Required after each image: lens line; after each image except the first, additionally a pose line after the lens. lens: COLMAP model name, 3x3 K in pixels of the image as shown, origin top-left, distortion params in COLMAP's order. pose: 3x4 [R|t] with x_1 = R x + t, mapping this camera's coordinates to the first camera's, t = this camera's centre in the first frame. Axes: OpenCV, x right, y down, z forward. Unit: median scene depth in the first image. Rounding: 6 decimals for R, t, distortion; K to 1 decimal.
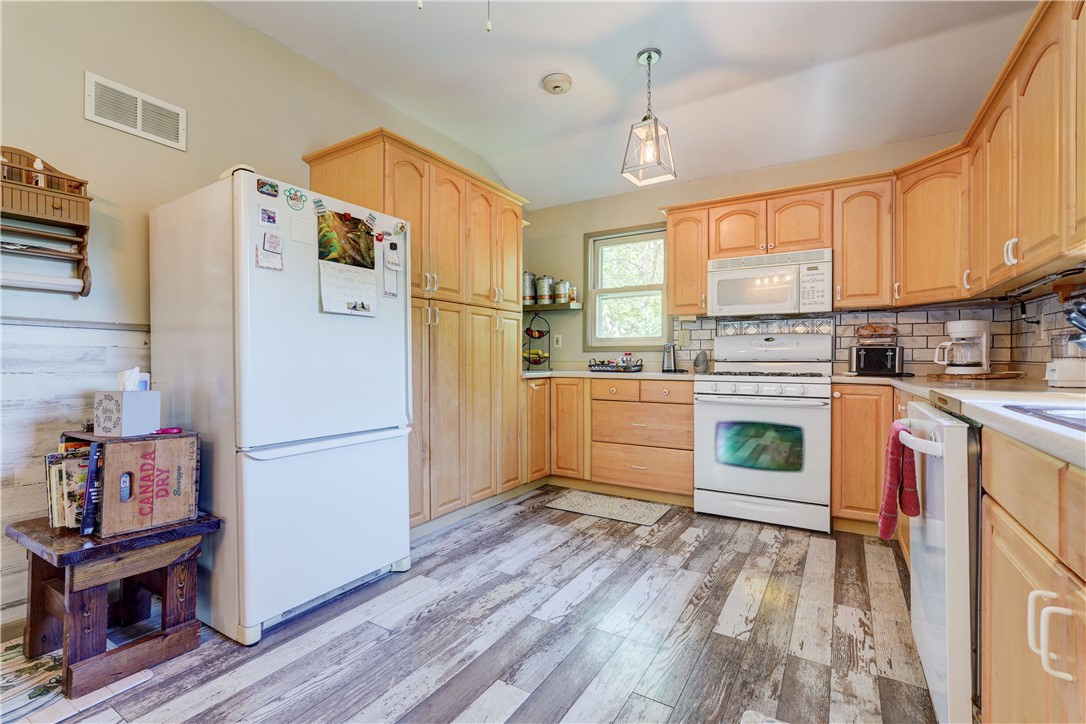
lens RADIAL K [[481.5, 0, 543.0], [0, 481.5, 362.0], [0, 0, 1]] dist [-0.001820, 0.000244]
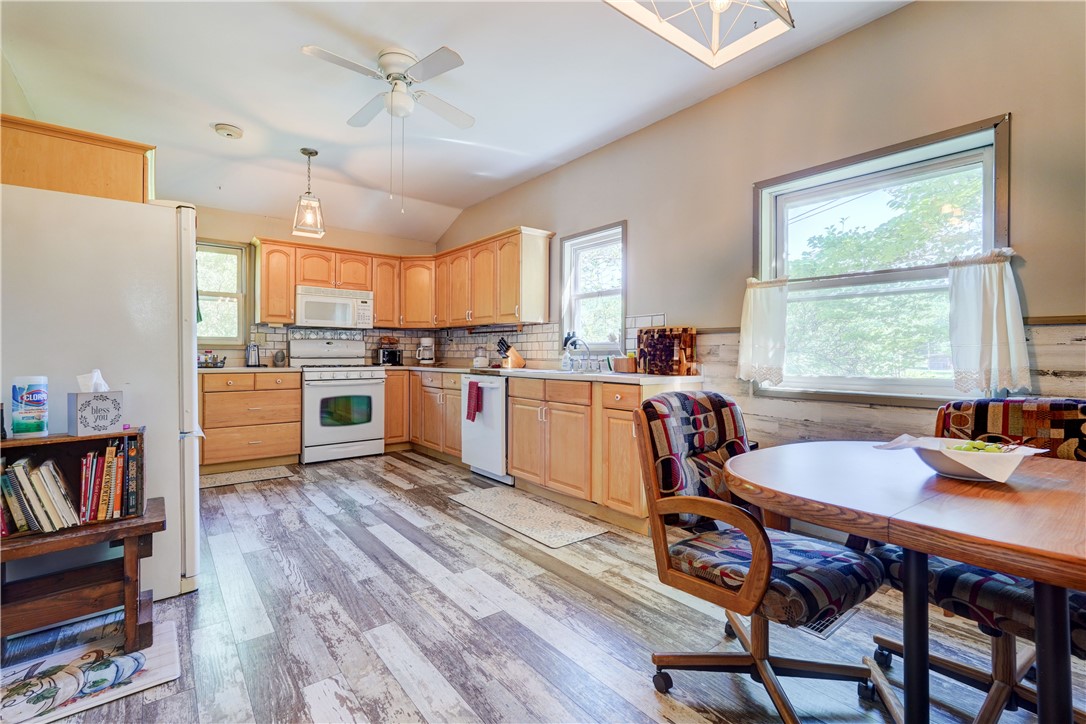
lens RADIAL K [[496.5, 0, 529.8], [0, 496.5, 352.3], [0, 0, 1]] dist [-0.002877, -0.000069]
pose [[0.360056, 0.001718, 0.932929, -0.924897], [0.000650, 0.999998, -0.002093, -0.017875], [-0.932931, 0.001360, 0.360054, -0.175286]]
